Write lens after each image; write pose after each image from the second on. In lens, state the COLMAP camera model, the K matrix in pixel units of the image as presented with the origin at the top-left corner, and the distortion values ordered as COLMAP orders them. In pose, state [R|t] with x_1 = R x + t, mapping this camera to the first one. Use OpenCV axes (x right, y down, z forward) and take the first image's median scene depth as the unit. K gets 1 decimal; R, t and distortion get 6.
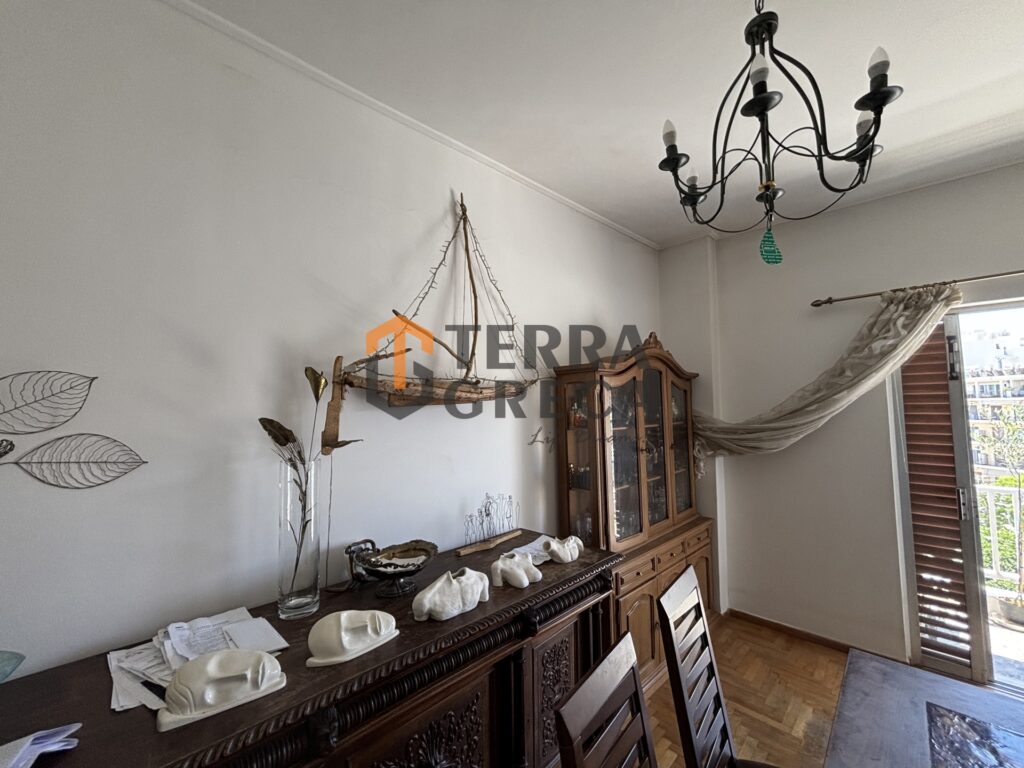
lens RADIAL K [[410.4, 0, 512.5], [0, 410.4, 382.7], [0, 0, 1]] dist [-0.000880, 0.000088]
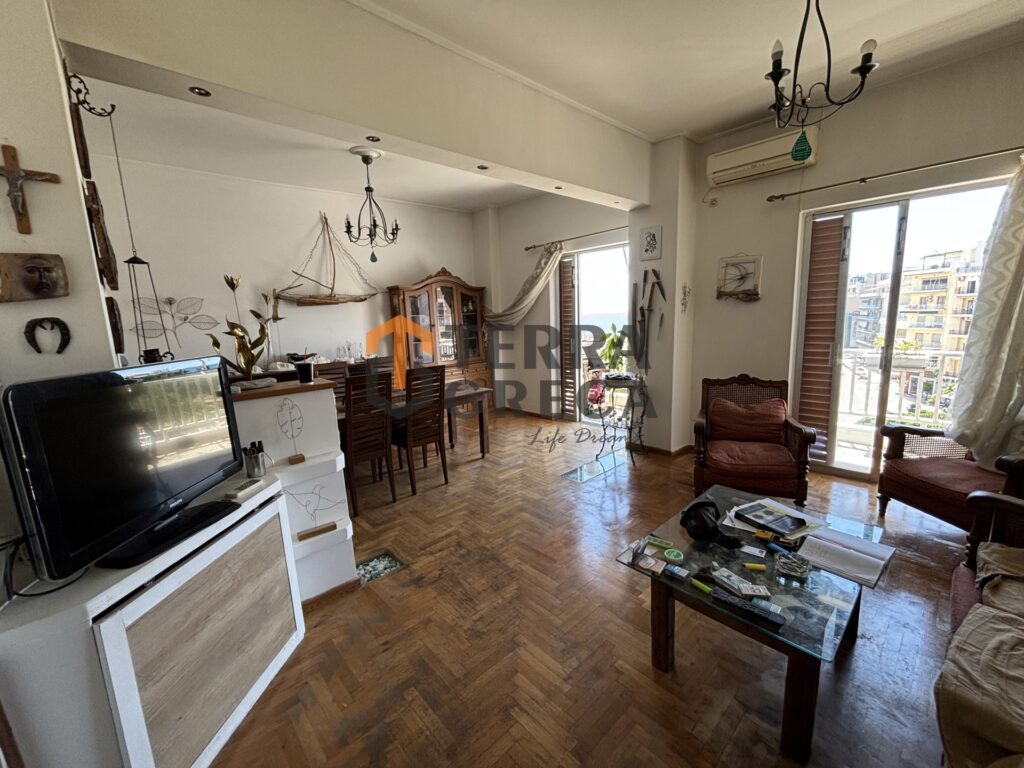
lens RADIAL K [[410.4, 0, 512.3], [0, 410.4, 379.7], [0, 0, 1]] dist [-0.000880, 0.000088]
pose [[0.998236, -0.014499, -0.057574, 1.384298], [0.026877, 0.975024, 0.220466, -0.030946], [0.052939, -0.221625, 0.973694, -1.841311]]
